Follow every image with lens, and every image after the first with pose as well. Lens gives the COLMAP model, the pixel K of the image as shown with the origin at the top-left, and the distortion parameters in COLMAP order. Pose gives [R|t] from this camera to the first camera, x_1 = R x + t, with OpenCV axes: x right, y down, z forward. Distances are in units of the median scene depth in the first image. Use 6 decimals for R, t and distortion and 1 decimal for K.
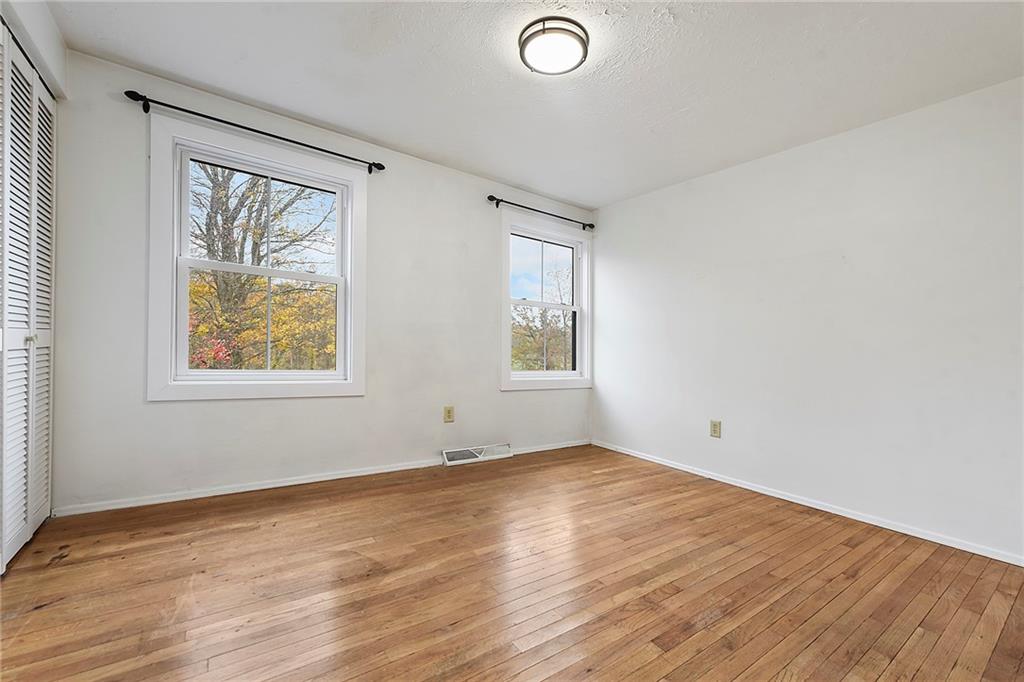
lens RADIAL K [[419.9, 0, 513.6], [0, 419.9, 341.5], [0, 0, 1]] dist [0.002490, -0.000176]
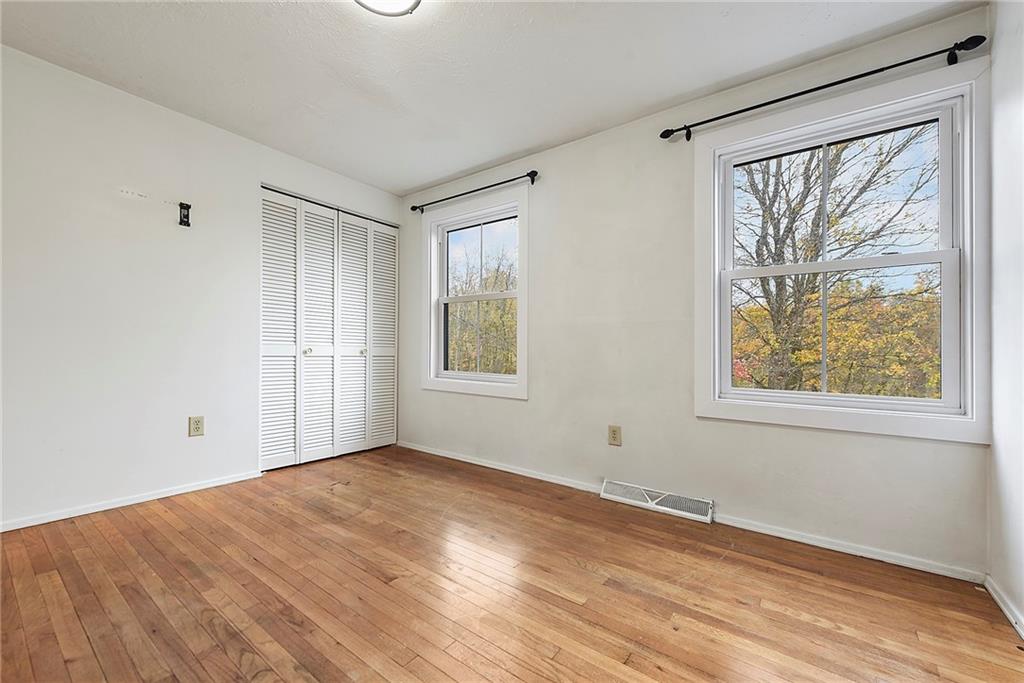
lens RADIAL K [[419.9, 0, 508.6], [0, 419.9, 361.9], [0, 0, 1]] dist [0.002490, -0.000176]
pose [[0.298338, -0.013658, -0.954363, 0.594340], [0.008583, 0.999896, -0.011627, 0.044772], [0.954422, -0.004723, 0.298424, 0.617246]]
